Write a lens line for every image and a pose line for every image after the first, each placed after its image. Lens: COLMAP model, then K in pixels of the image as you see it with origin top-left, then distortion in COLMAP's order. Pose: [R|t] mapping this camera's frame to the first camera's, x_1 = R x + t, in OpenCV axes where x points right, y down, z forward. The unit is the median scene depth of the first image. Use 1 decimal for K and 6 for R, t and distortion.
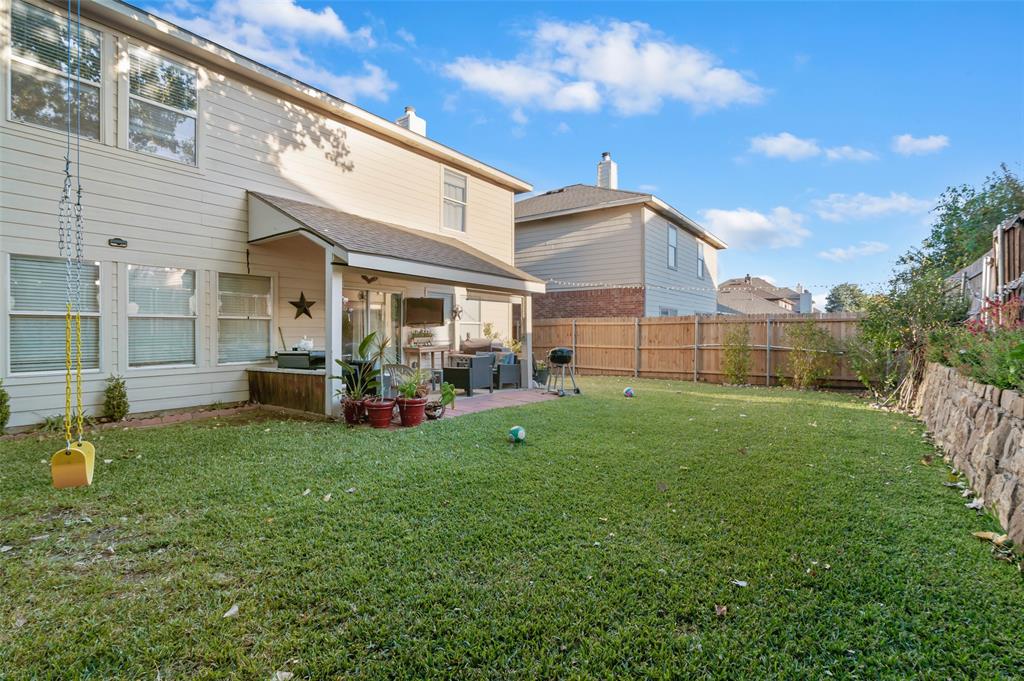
lens RADIAL K [[472.8, 0, 512.1], [0, 472.8, 343.9], [0, 0, 1]] dist [-0.006935, -0.000372]
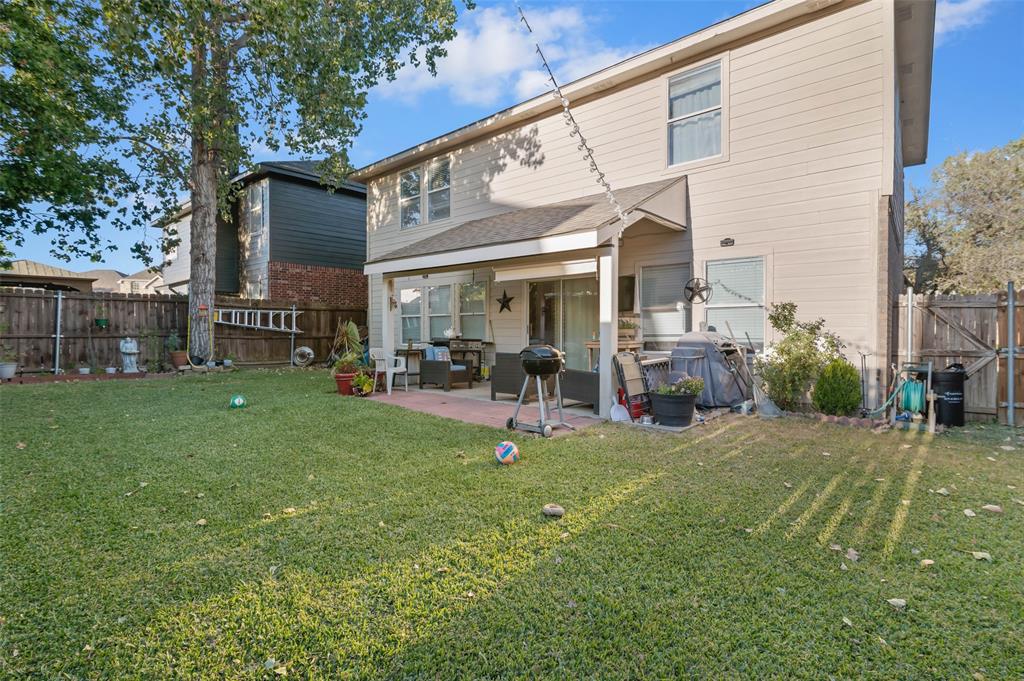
lens RADIAL K [[472.8, 0, 512.1], [0, 472.8, 343.9], [0, 0, 1]] dist [-0.006935, -0.000372]
pose [[-0.081905, 0.049432, -0.995414, 0.728087], [-0.007111, 0.998715, 0.050181, -0.033209], [0.996615, 0.011188, -0.081448, 1.080432]]
